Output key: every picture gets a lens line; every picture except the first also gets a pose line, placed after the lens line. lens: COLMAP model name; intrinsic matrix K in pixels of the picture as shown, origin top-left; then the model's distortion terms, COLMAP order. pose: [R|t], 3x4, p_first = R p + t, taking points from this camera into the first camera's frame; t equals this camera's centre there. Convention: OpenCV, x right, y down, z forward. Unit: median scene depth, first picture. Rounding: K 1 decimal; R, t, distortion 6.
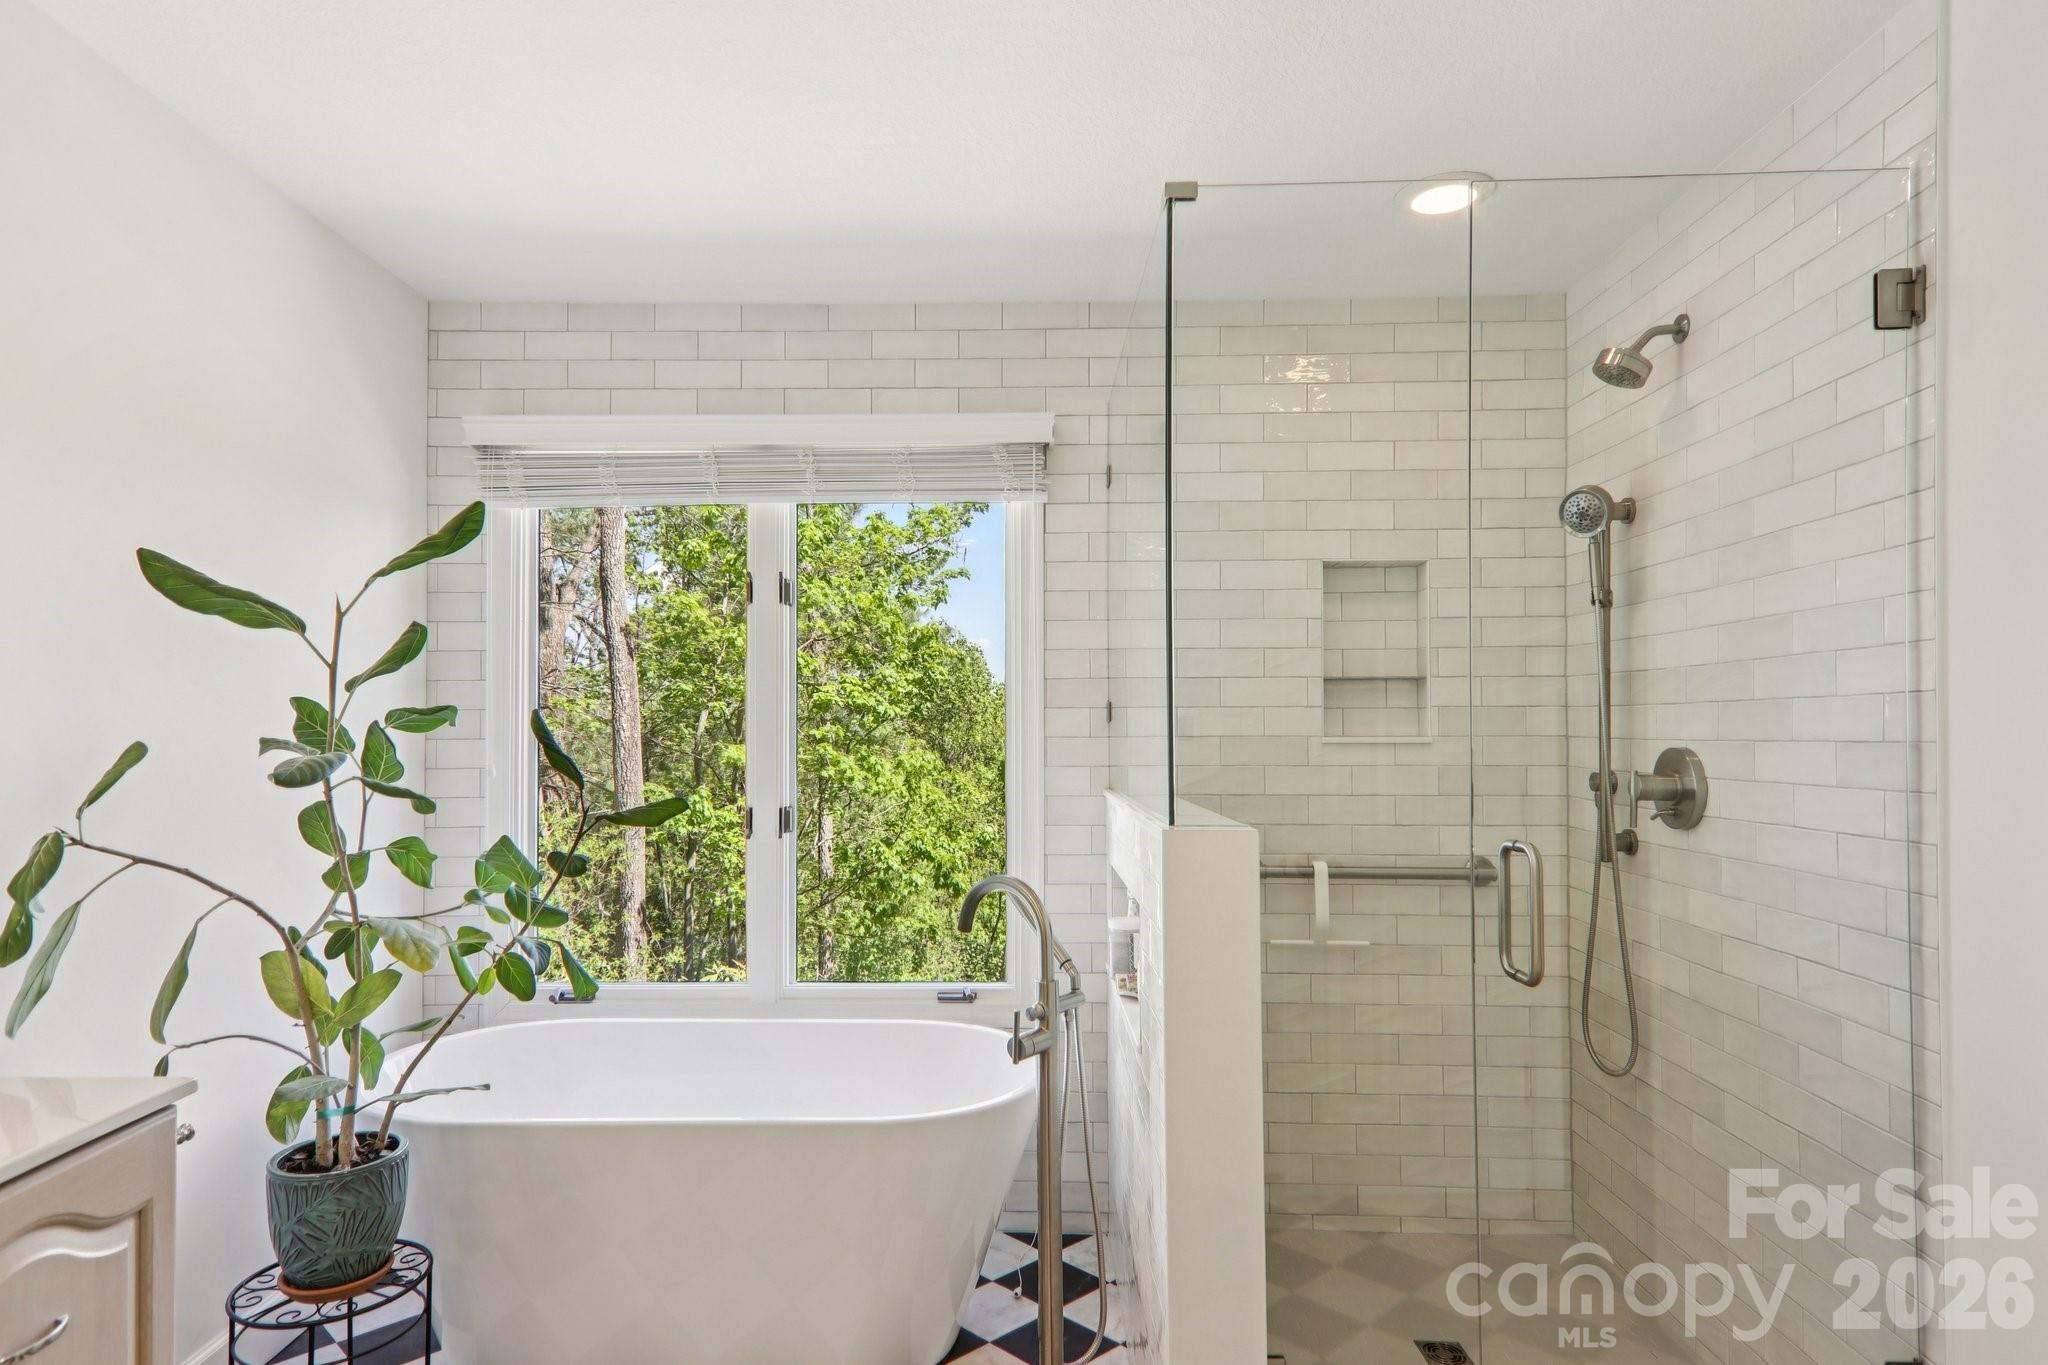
lens RADIAL K [[1167.3, 0, 1030.0], [0, 1167.3, 694.9], [0, 0, 1]] dist [0.004133, -0.021110]
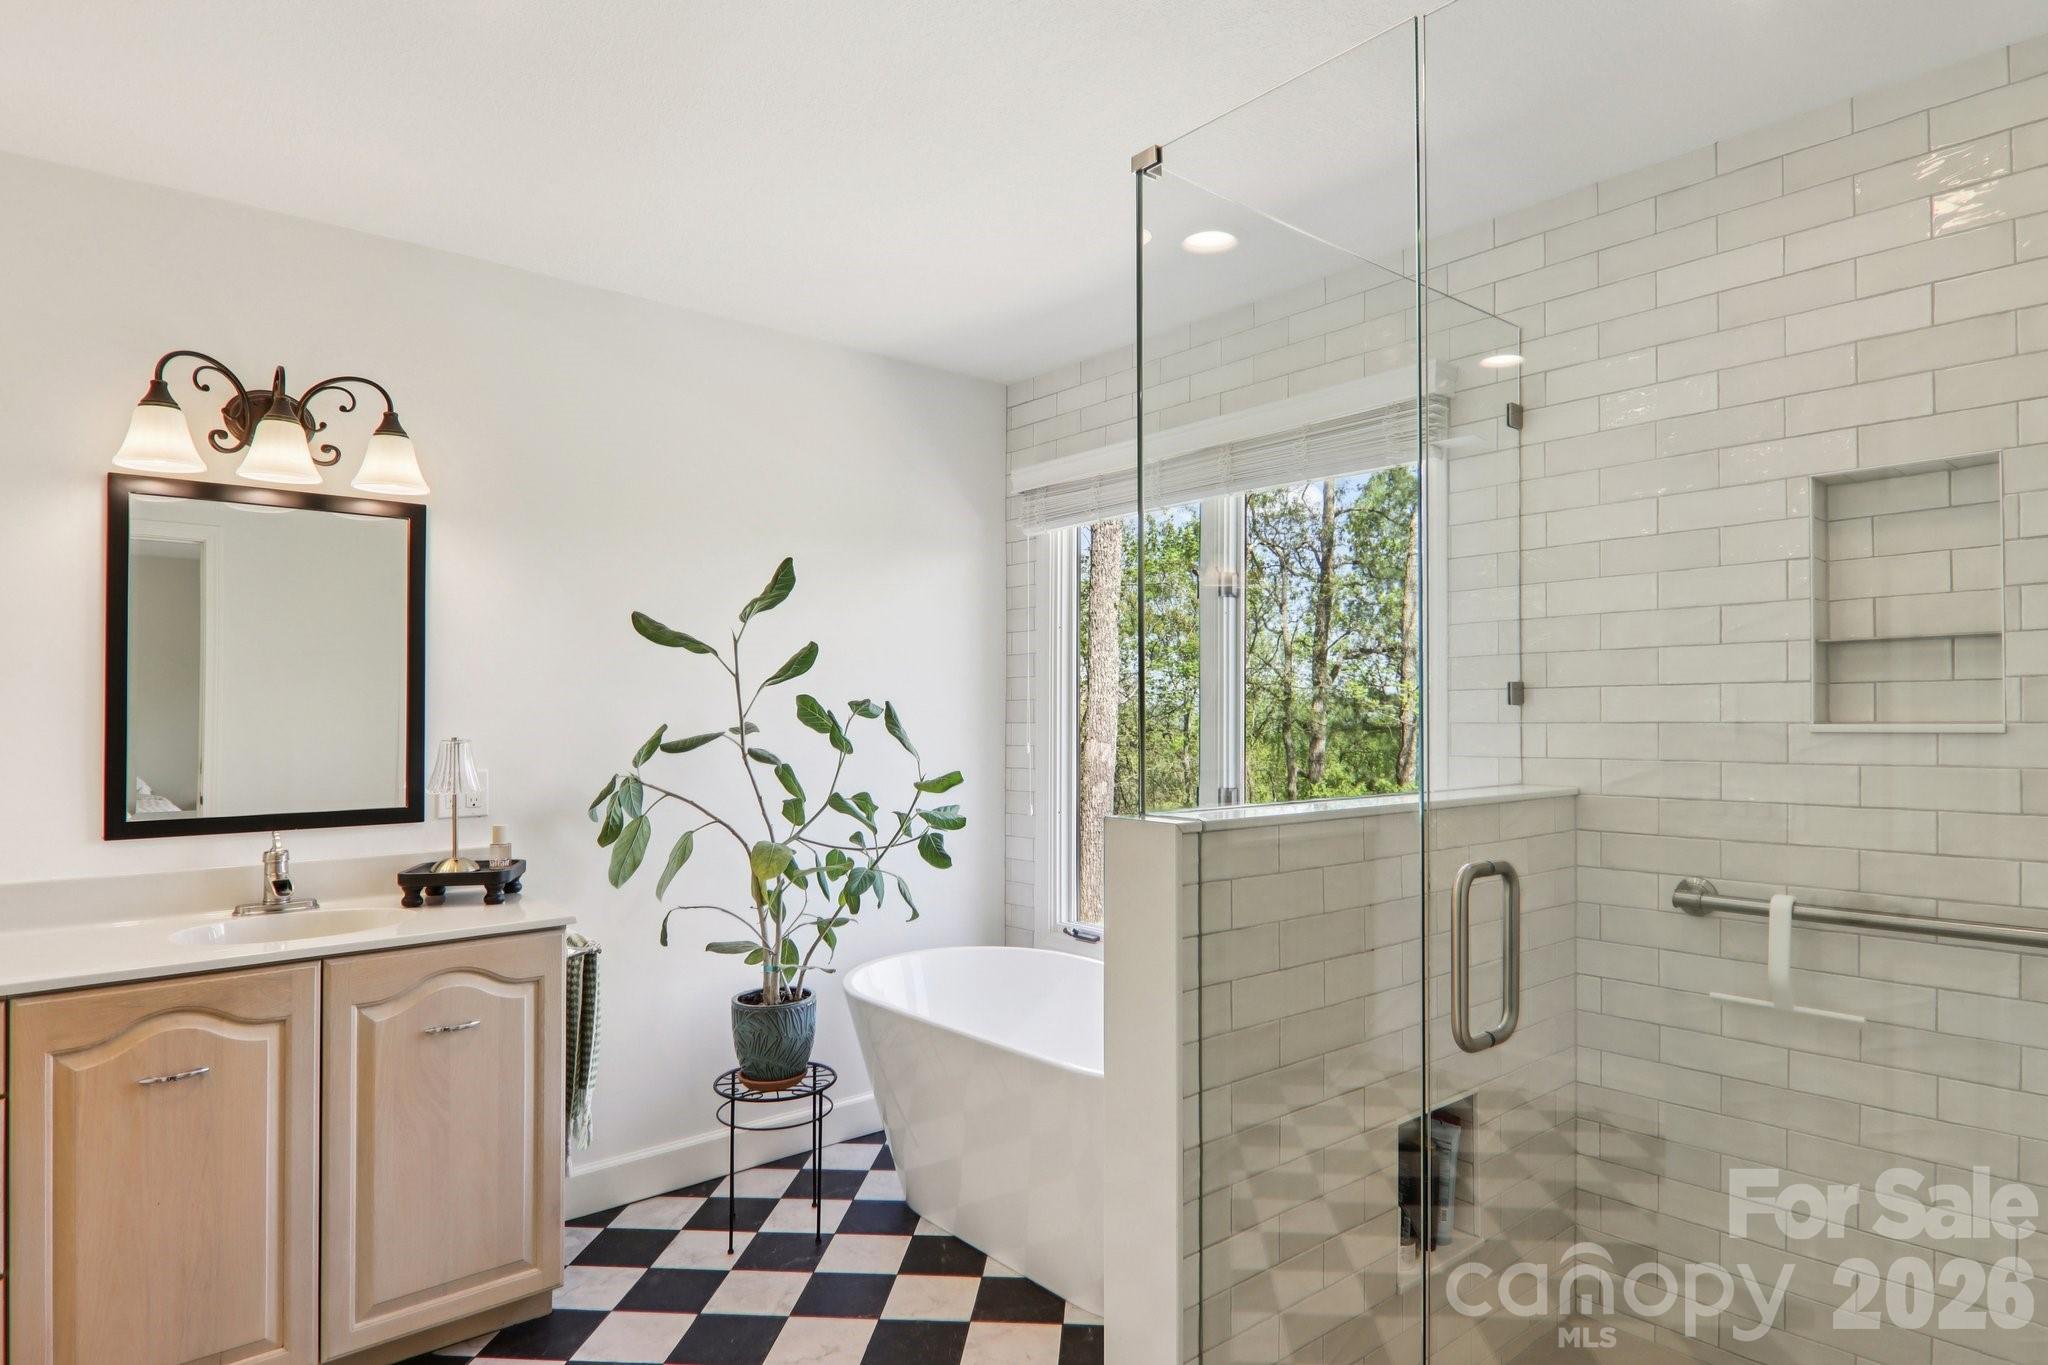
lens RADIAL K [[1167.3, 0, 1024.9], [0, 1167.3, 692.5], [0, 0, 1]] dist [0.004133, -0.021110]
pose [[0.646029, -0.015389, -0.763158, 0.483822], [0.025952, 0.999662, 0.001811, 0.003113], [0.762872, -0.020975, 0.646210, 0.171121]]
